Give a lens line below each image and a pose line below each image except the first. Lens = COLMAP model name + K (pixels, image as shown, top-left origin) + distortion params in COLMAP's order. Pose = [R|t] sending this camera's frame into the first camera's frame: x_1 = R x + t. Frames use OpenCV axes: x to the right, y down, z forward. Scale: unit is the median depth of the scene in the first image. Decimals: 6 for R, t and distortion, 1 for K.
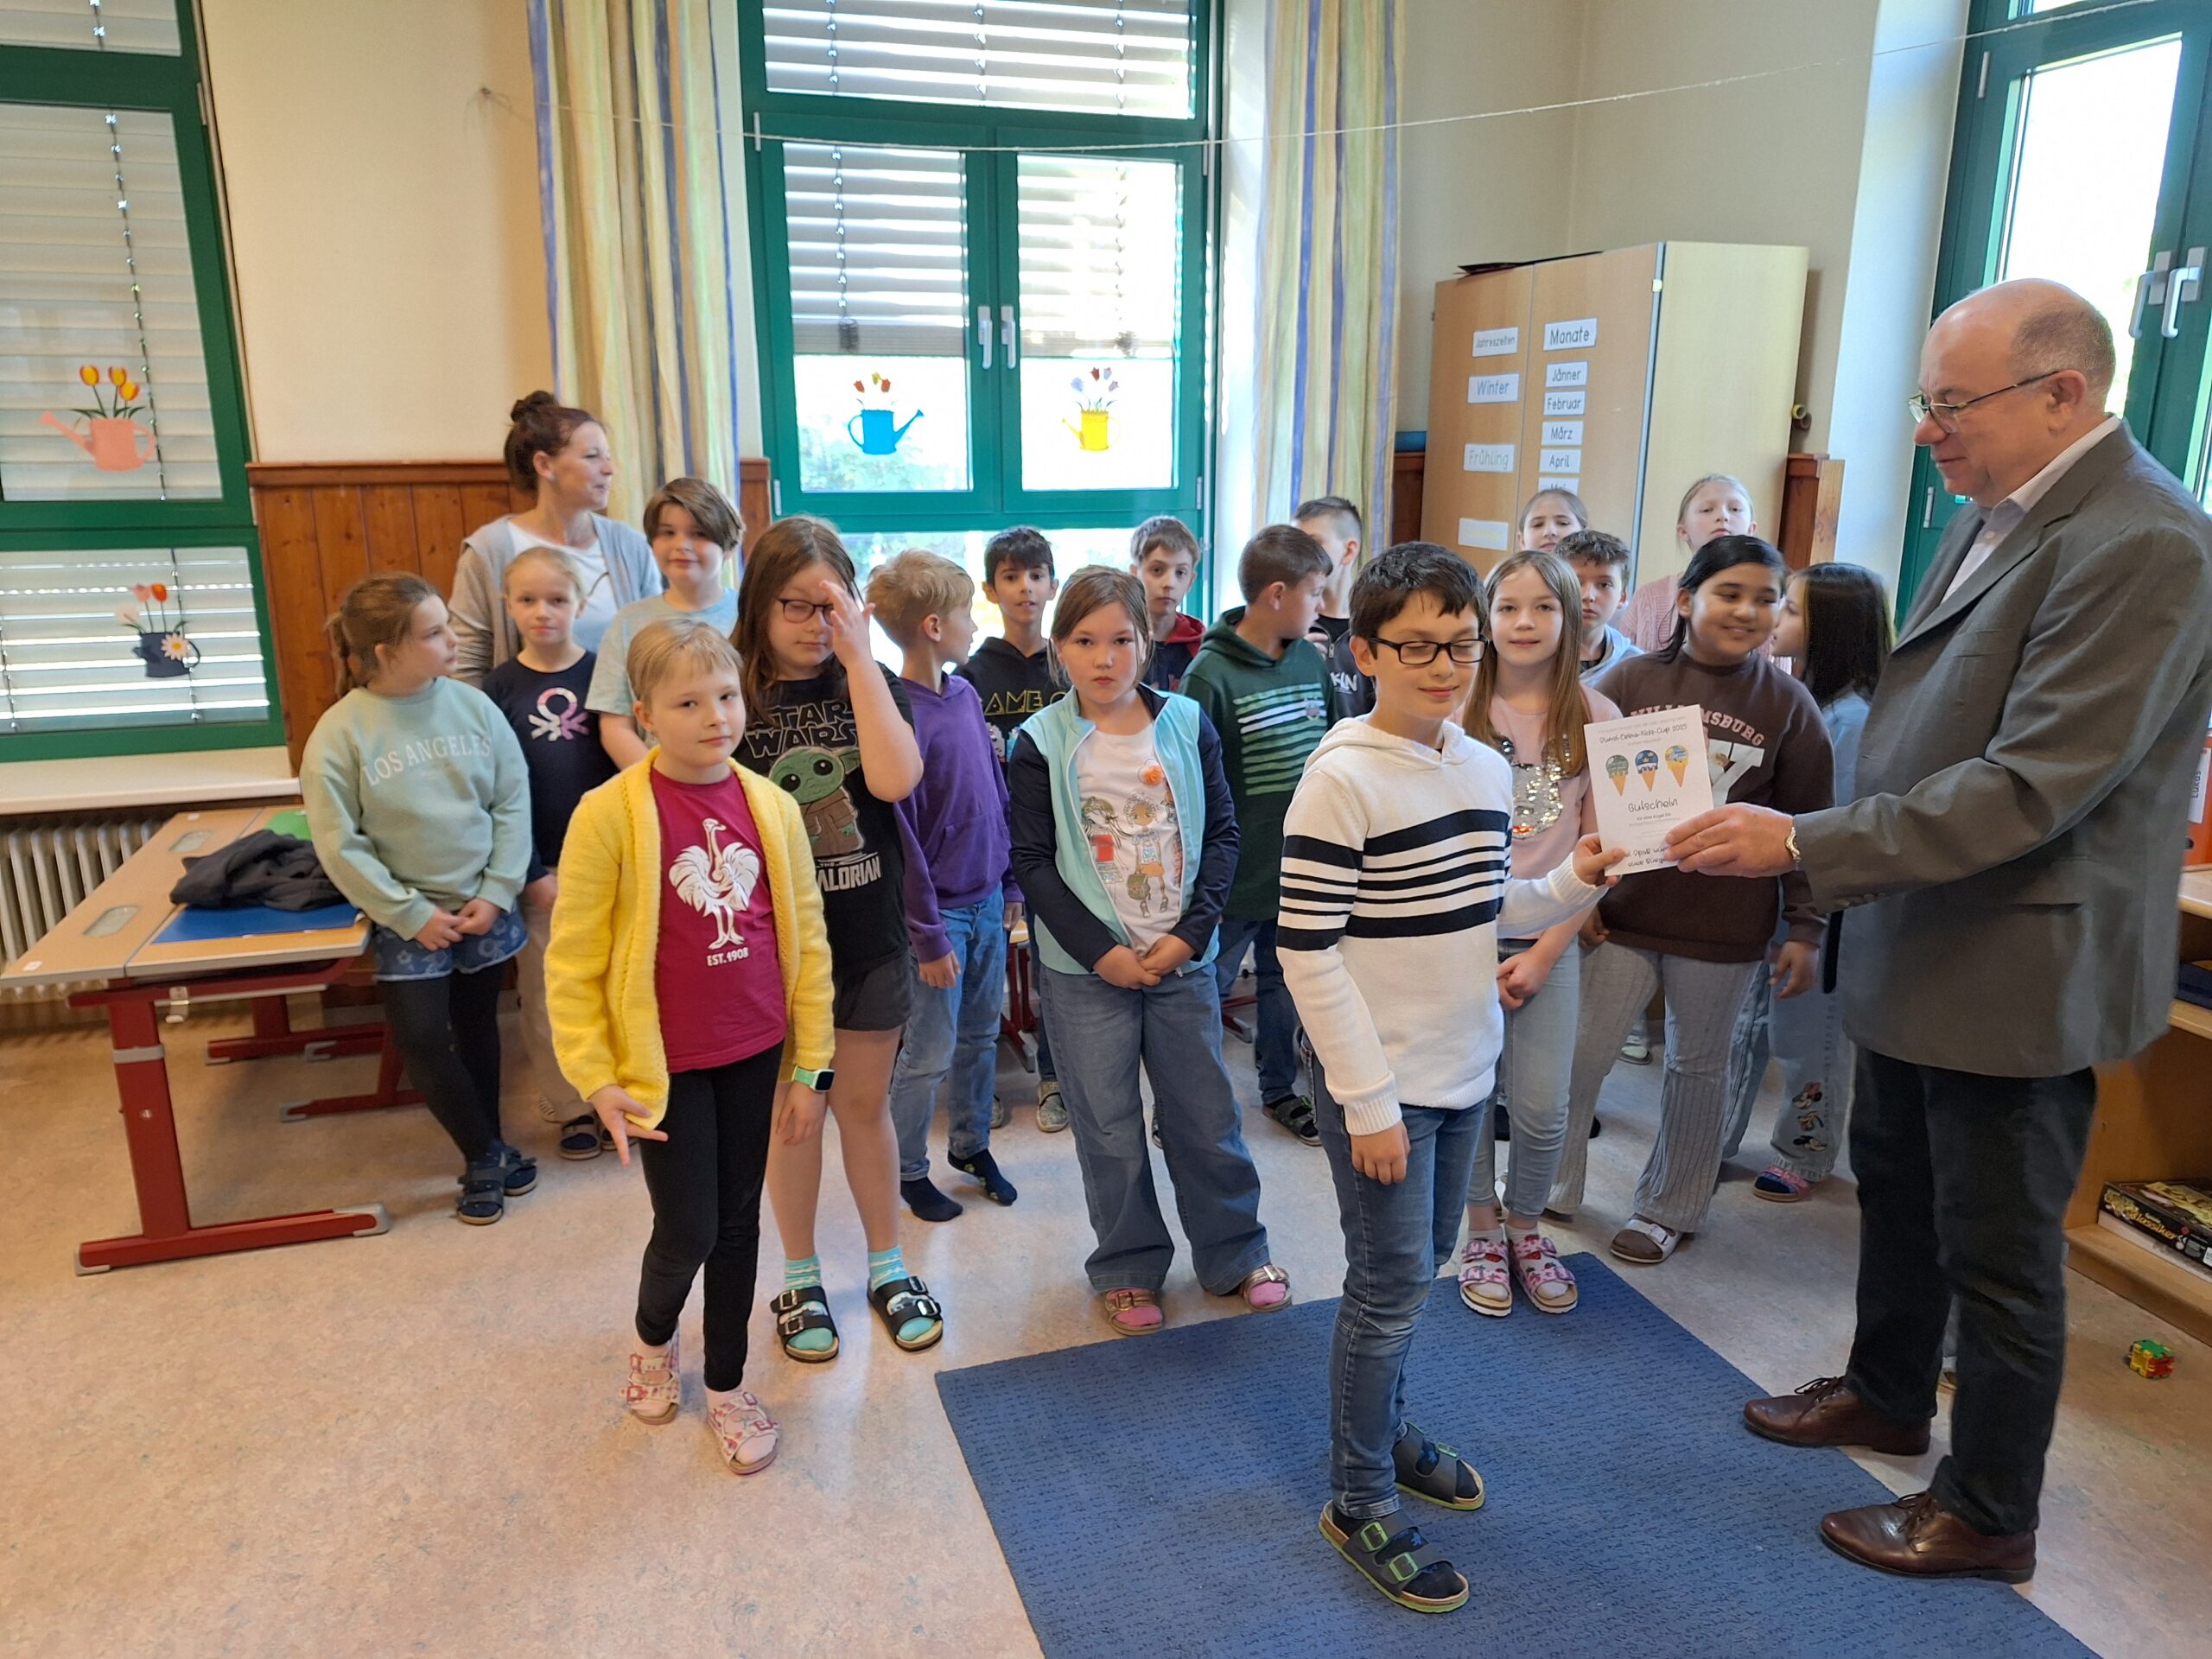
lens RADIAL K [[1512.3, 0, 1060.7], [0, 1512.3, 820.2], [0, 0, 1]] dist [0.108021, -0.110165]
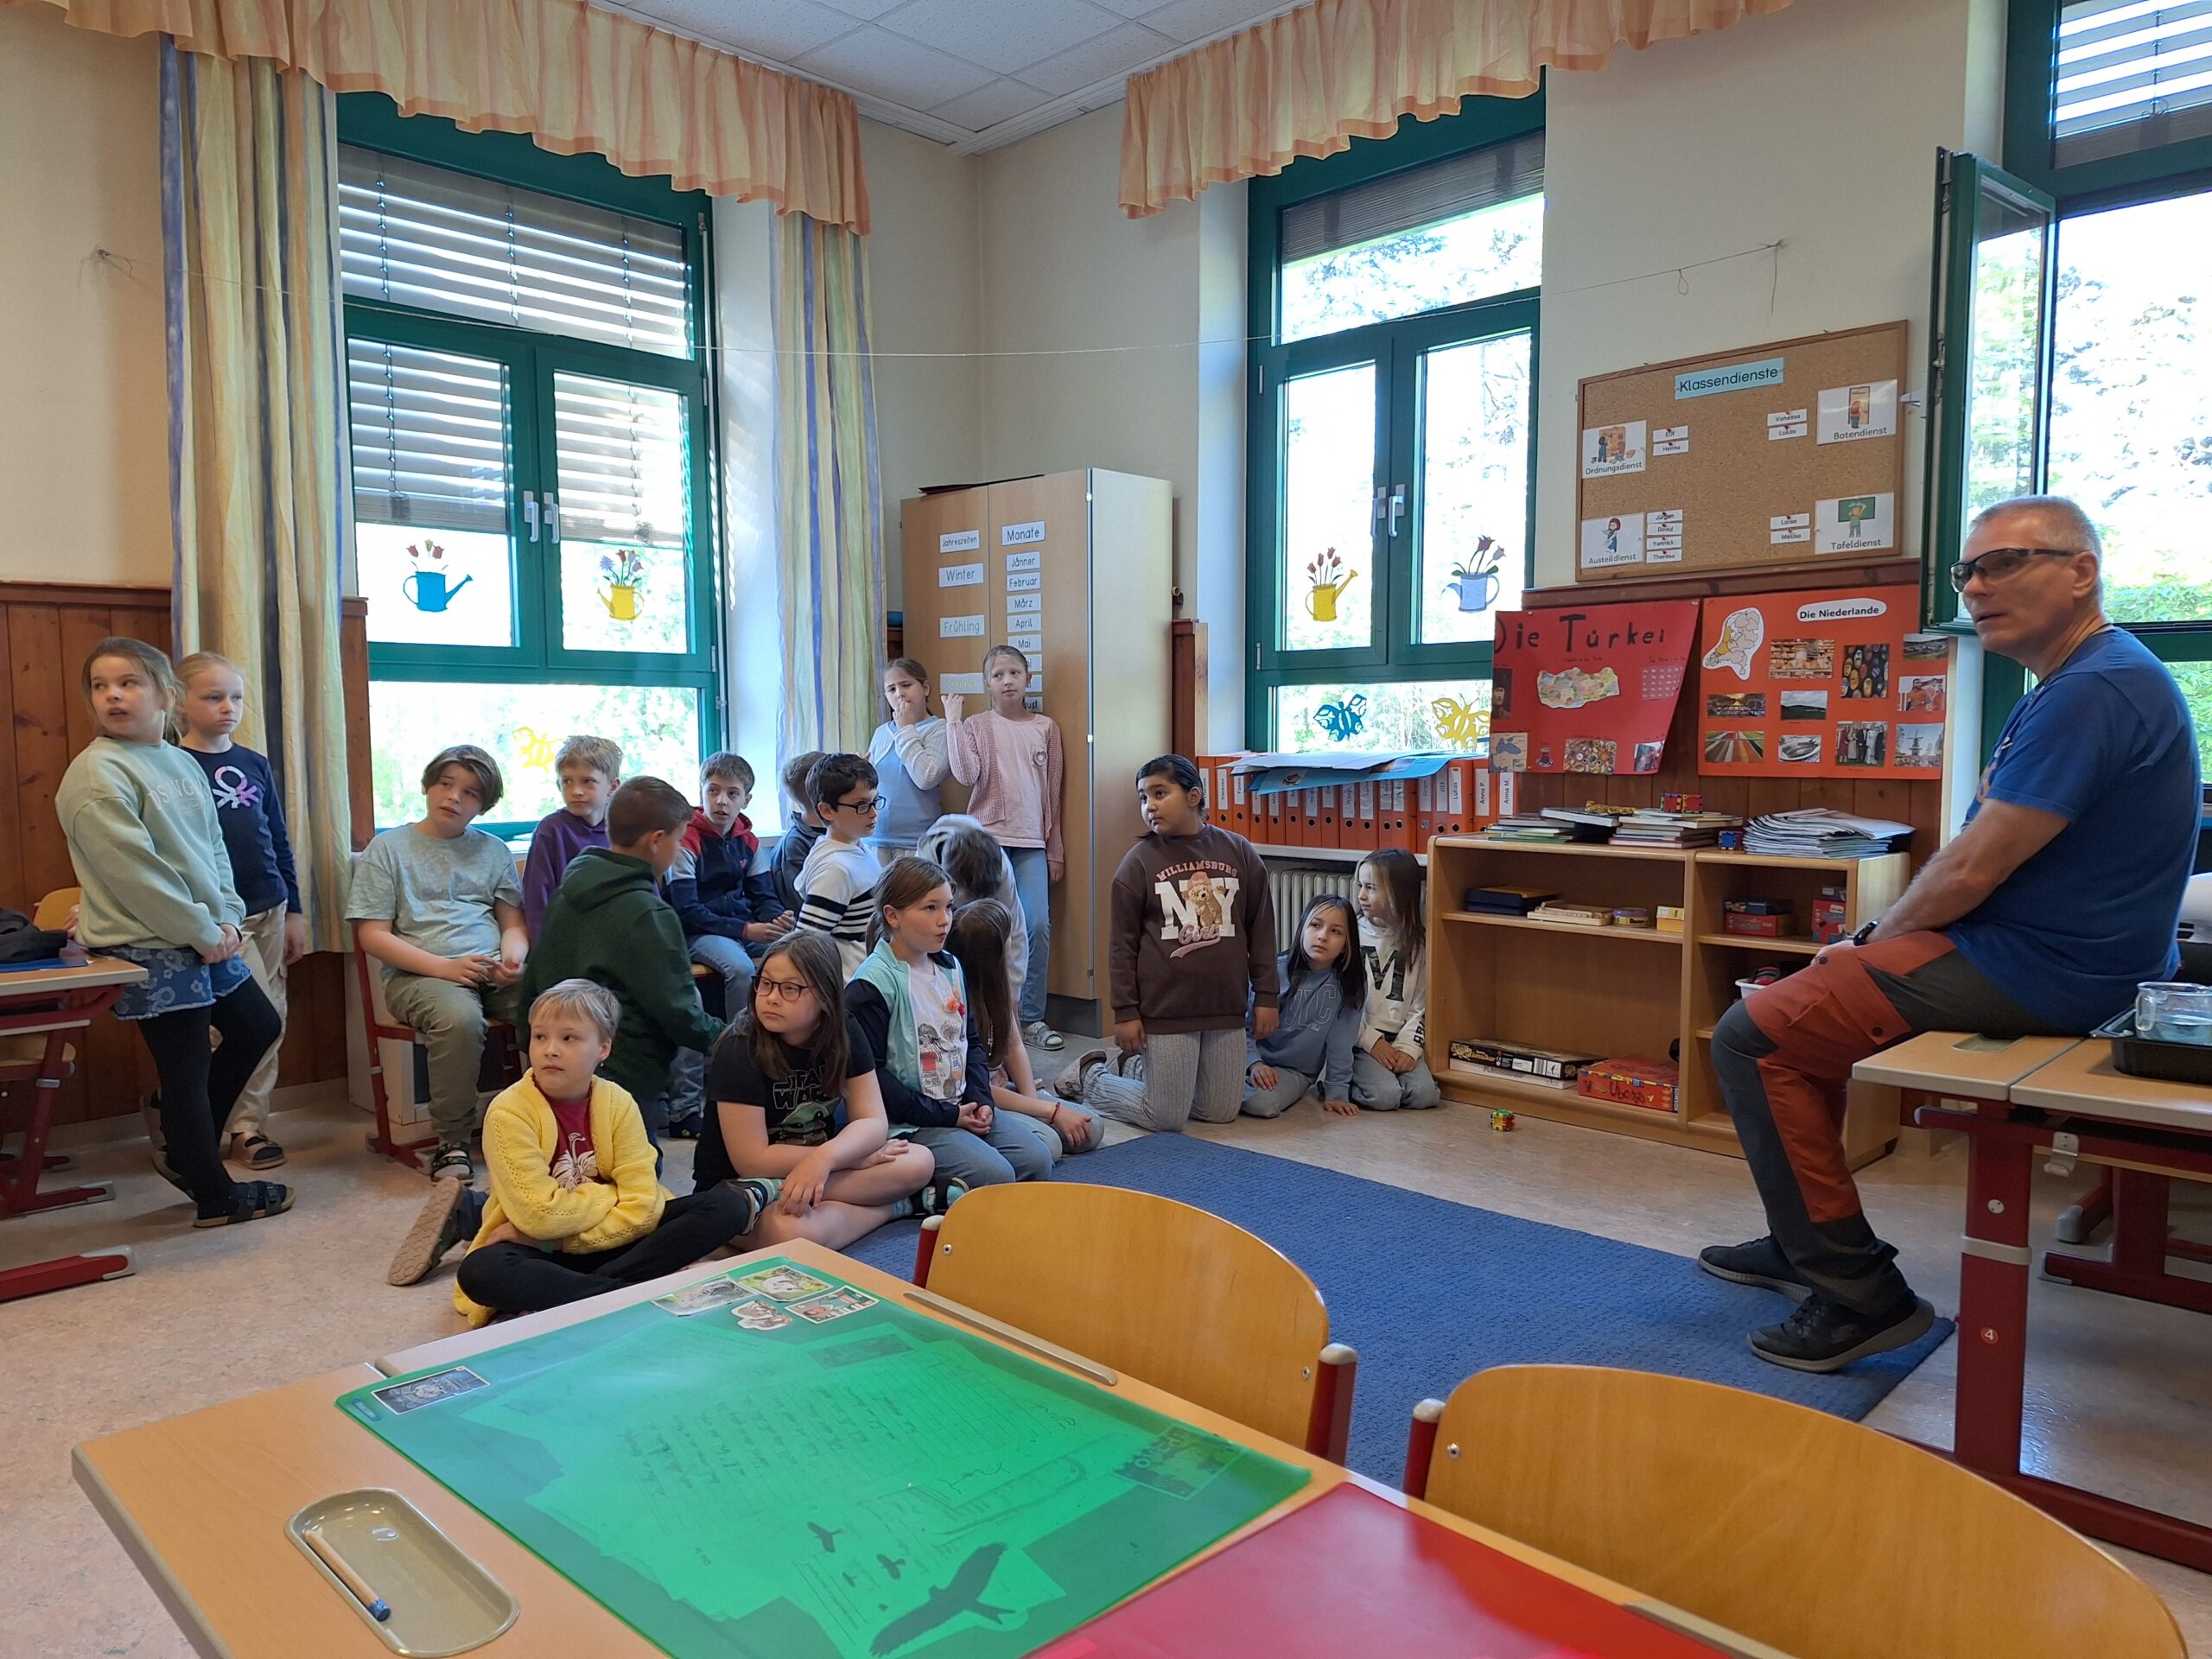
lens RADIAL K [[1512.3, 0, 1060.7], [0, 1512.3, 820.2], [0, 0, 1]] dist [0.108021, -0.110165]
pose [[0.894102, -0.032319, 0.446695, -0.228960], [0.111874, 0.981891, -0.152887, 0.133009], [-0.433665, 0.186670, 0.881527, -0.144895]]
